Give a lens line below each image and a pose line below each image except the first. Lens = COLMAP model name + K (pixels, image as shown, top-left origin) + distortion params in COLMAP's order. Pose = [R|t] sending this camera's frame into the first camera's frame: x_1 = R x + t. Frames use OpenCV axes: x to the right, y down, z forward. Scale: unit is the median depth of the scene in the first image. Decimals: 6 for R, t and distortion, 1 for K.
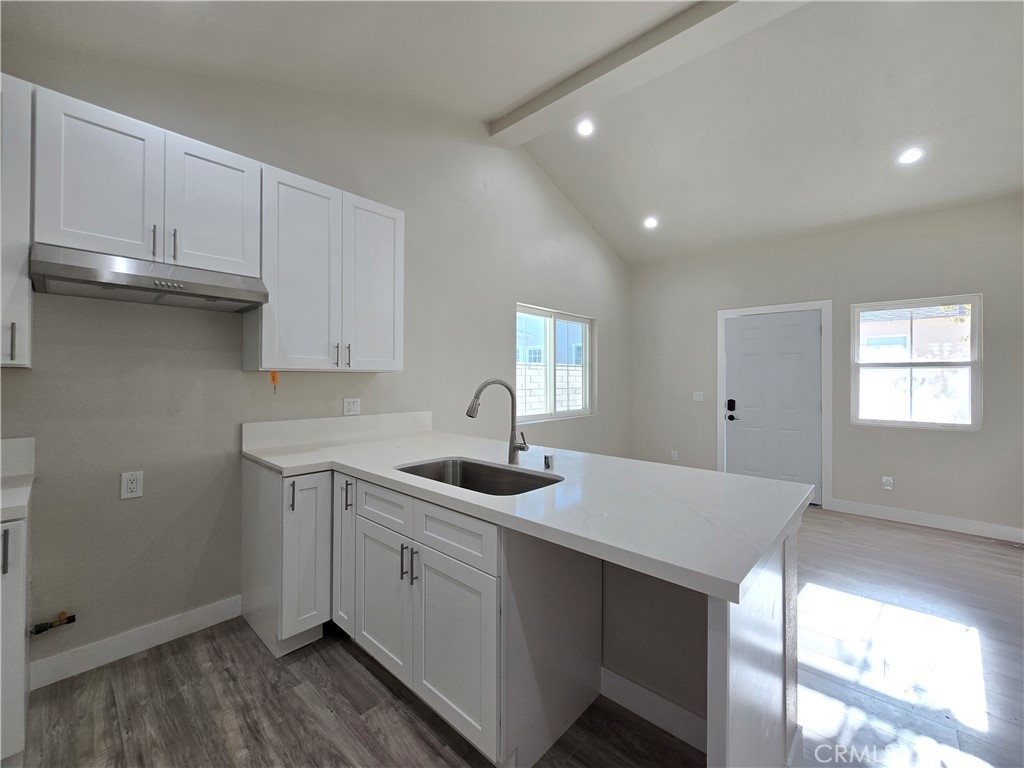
lens RADIAL K [[418.3, 0, 513.2], [0, 418.3, 376.6], [0, 0, 1]] dist [0.000177, -0.000144]
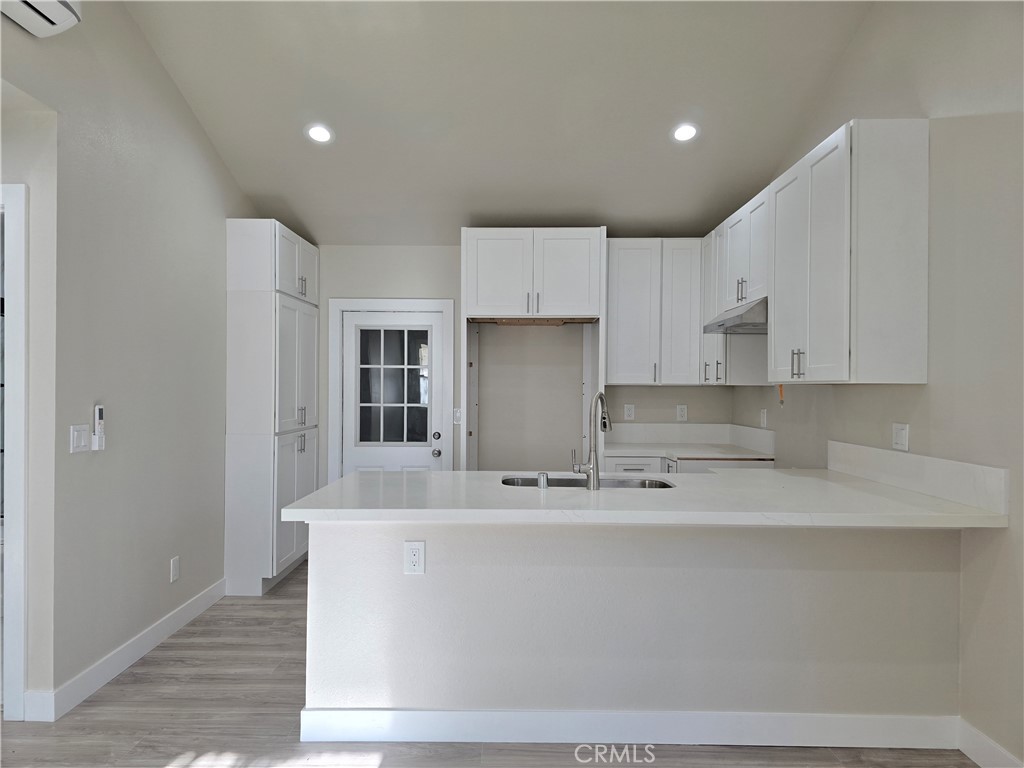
lens RADIAL K [[686.4, 0, 504.7], [0, 686.4, 390.0], [0, 0, 1]] dist [0.092933, -0.083821]
pose [[-0.748209, -0.003834, -0.663452, 1.050470], [-0.002325, 0.999992, -0.003157, 0.006926], [0.663459, -0.000819, -0.748212, 1.891336]]
